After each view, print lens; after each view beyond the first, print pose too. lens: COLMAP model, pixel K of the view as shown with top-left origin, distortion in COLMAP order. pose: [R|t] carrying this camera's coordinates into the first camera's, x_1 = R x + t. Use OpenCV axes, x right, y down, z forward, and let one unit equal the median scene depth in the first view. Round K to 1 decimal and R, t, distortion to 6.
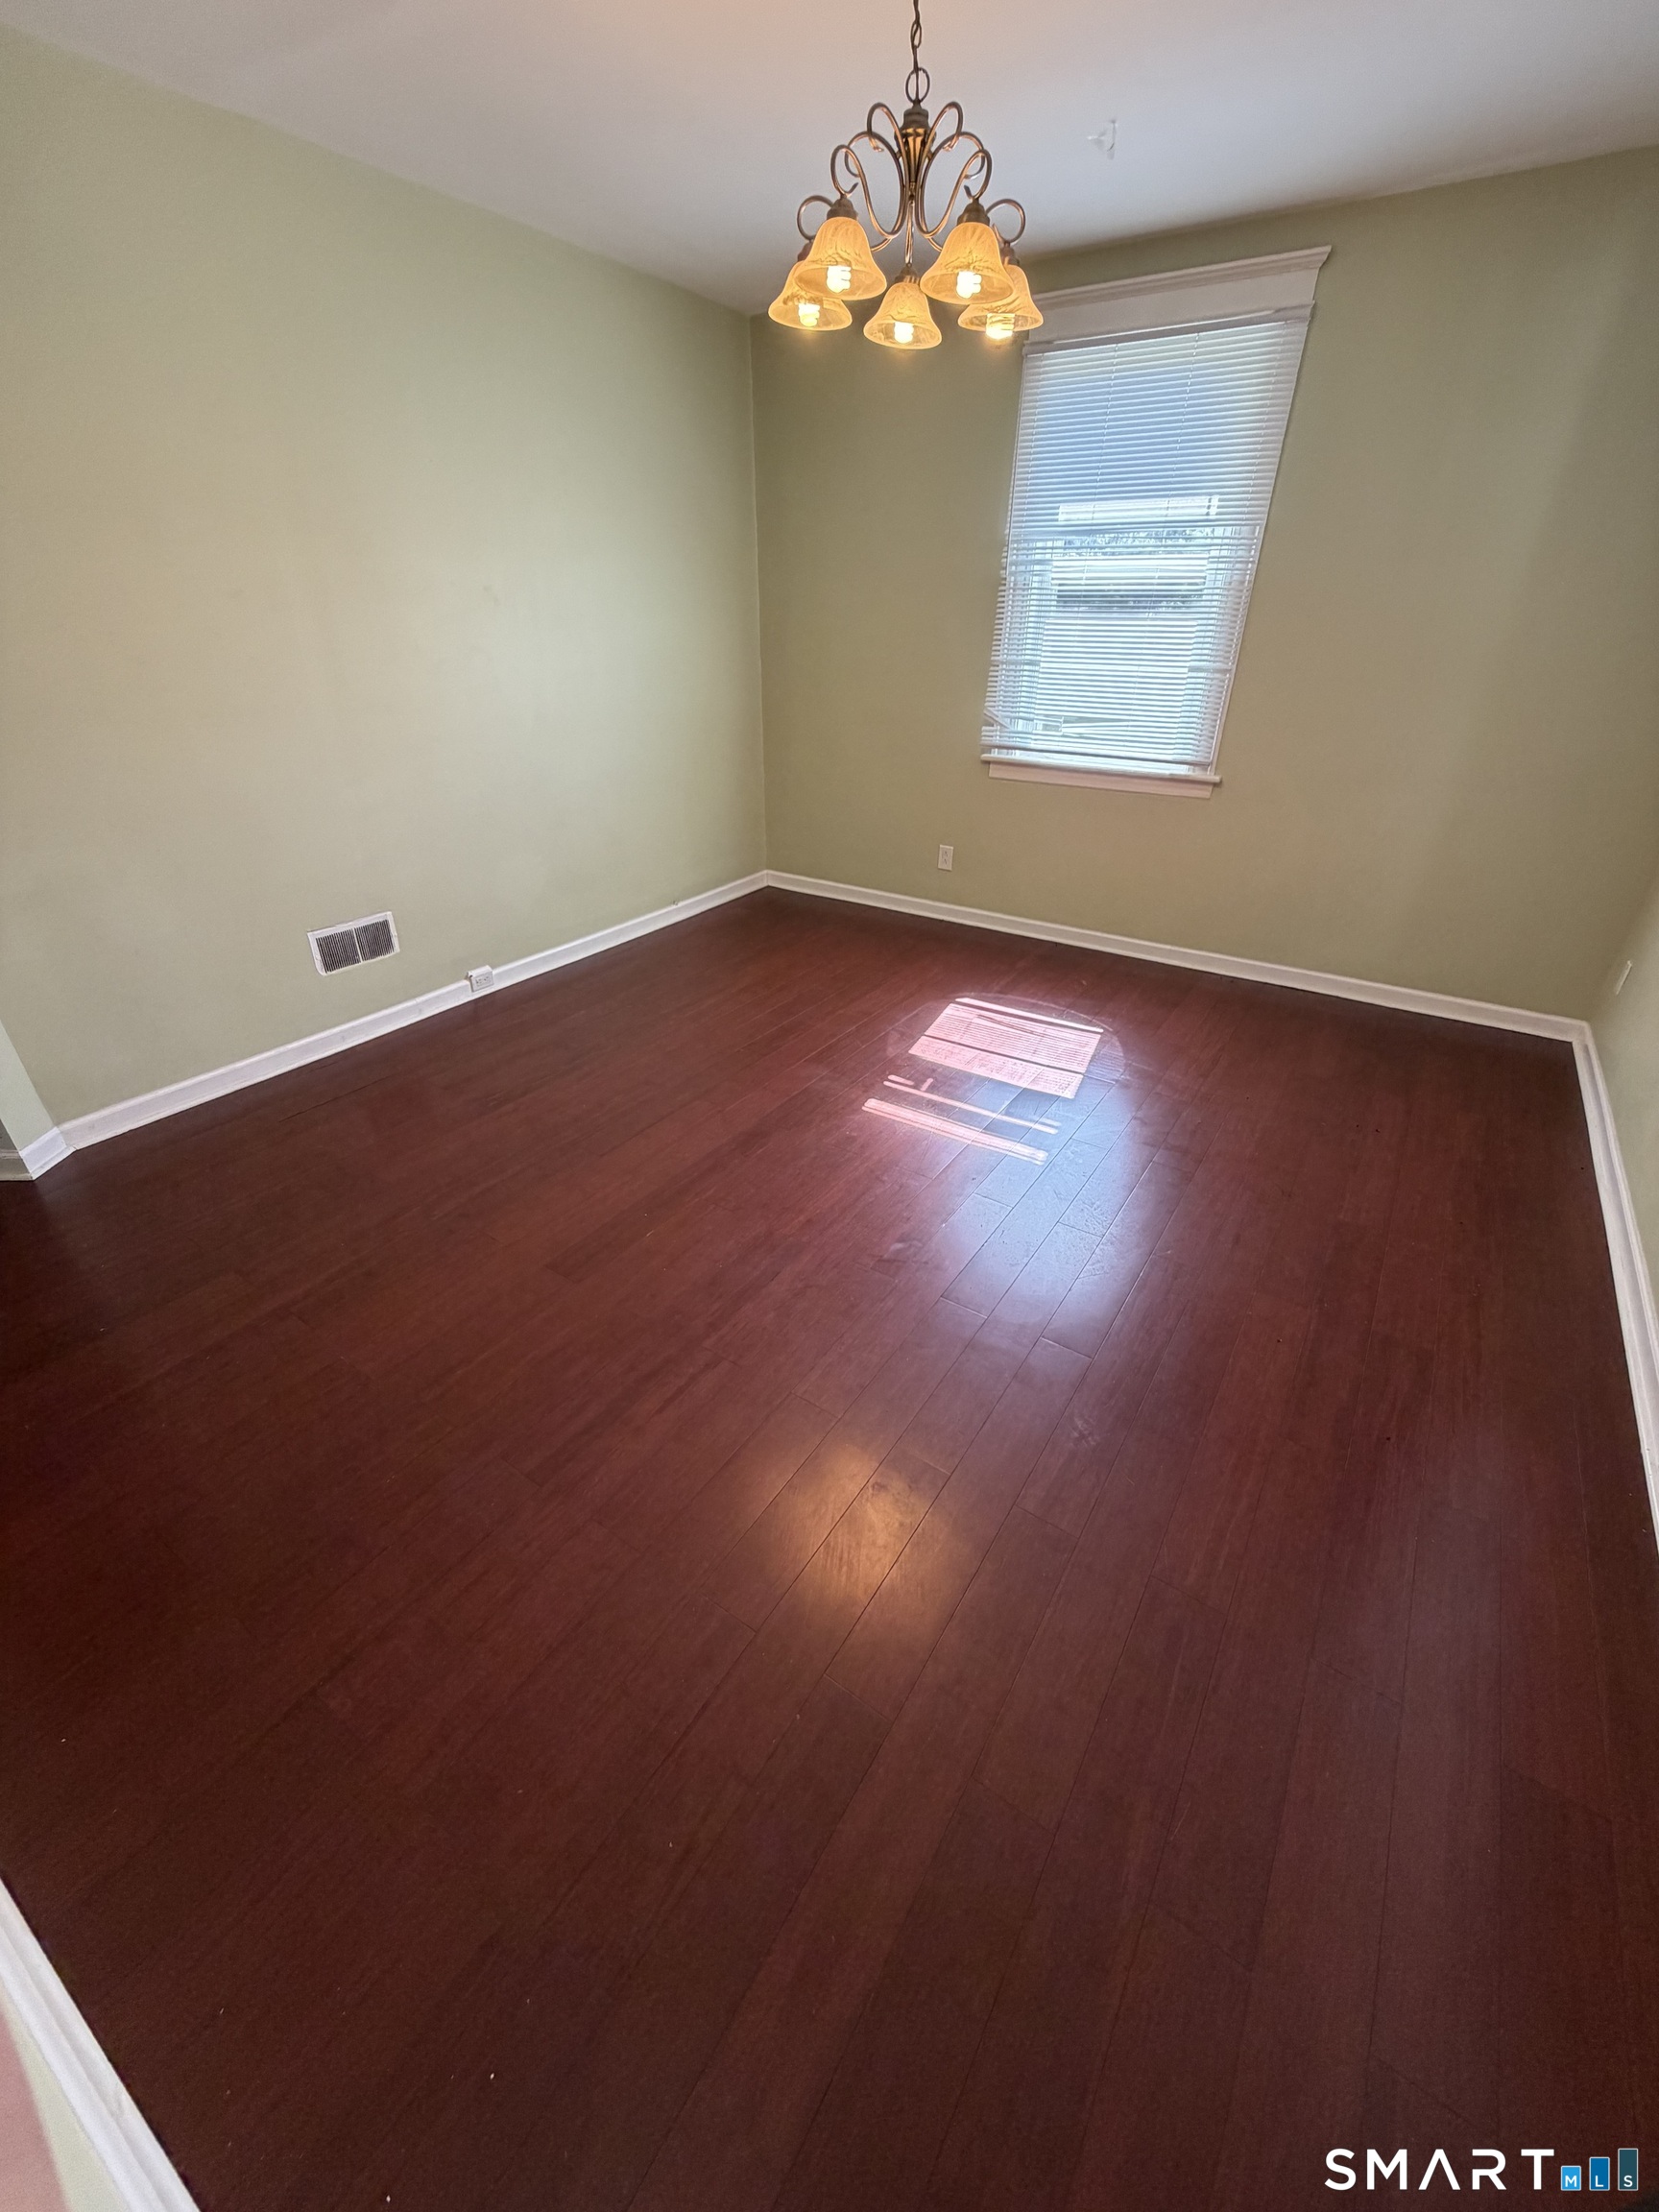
lens RADIAL K [[885.7, 0, 829.5], [0, 885.7, 1106.0], [0, 0, 1]] dist [0.000905, 0.000157]
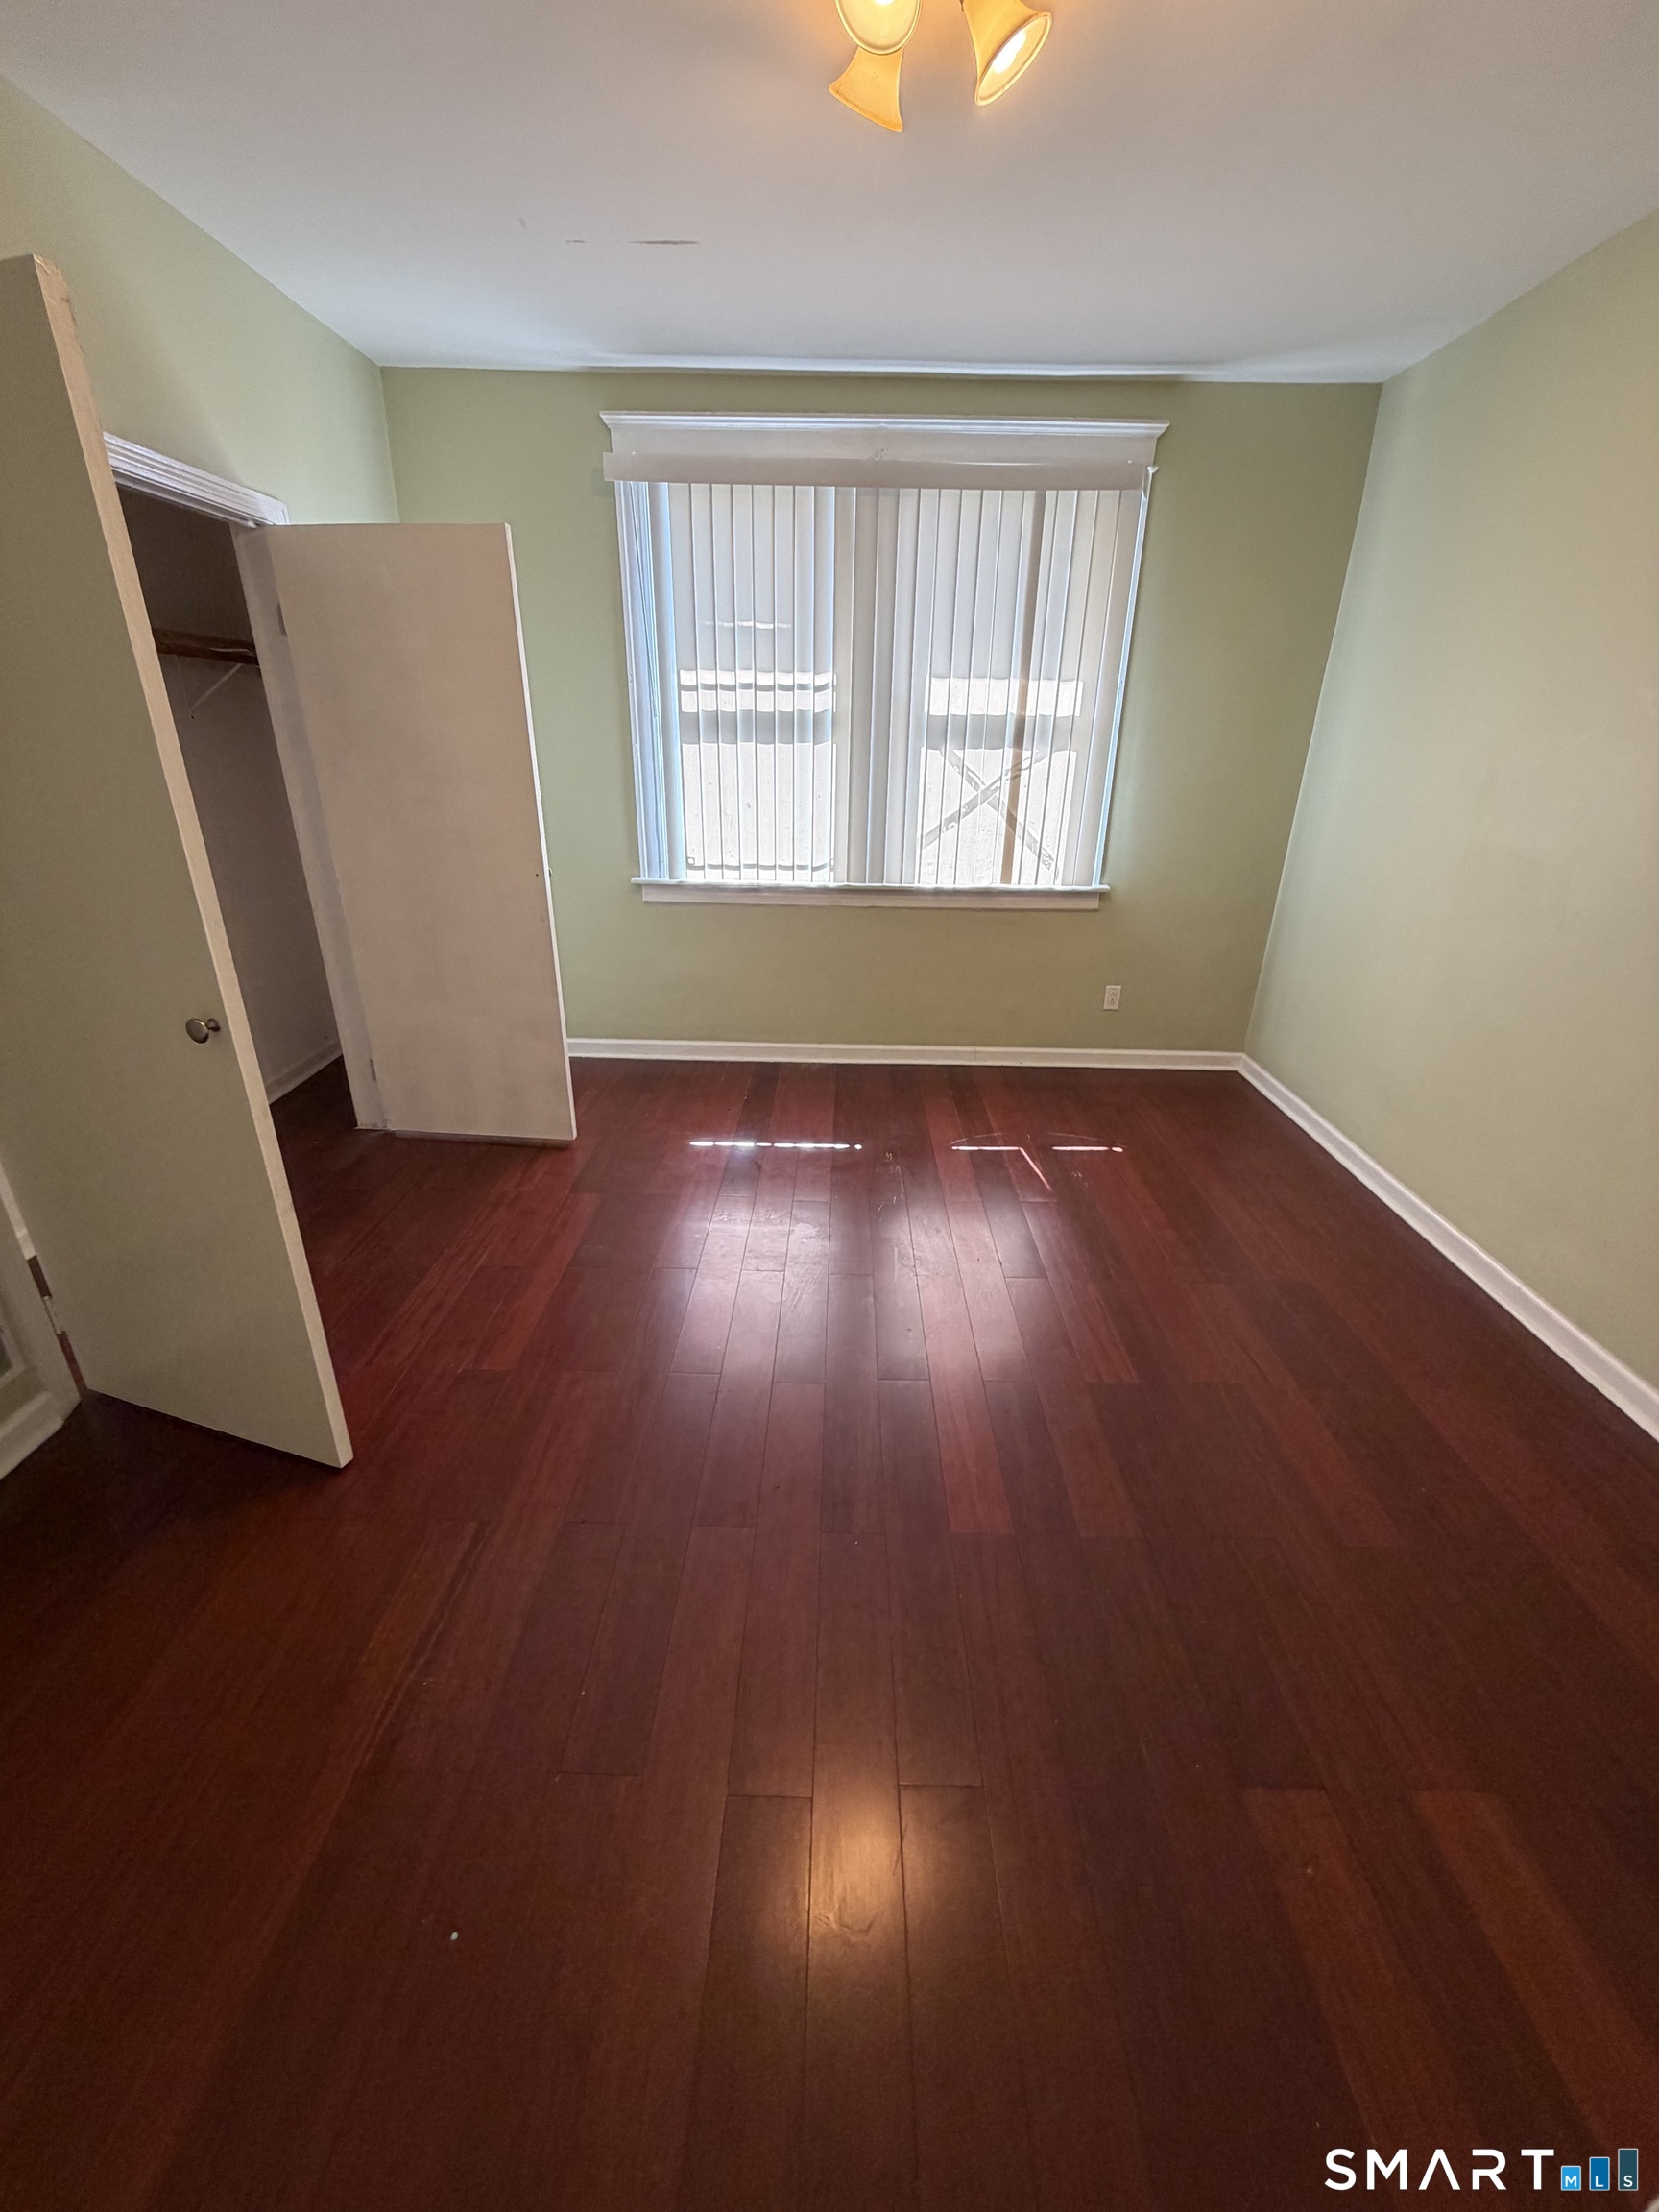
lens RADIAL K [[885.7, 0, 829.5], [0, 885.7, 1106.0], [0, 0, 1]] dist [0.000905, 0.000157]
pose [[0.844757, -0.191197, 0.499830, -0.276483], [0.248918, 0.967196, -0.050718, -0.103110], [-0.473736, 0.167262, 0.864637, 0.206511]]
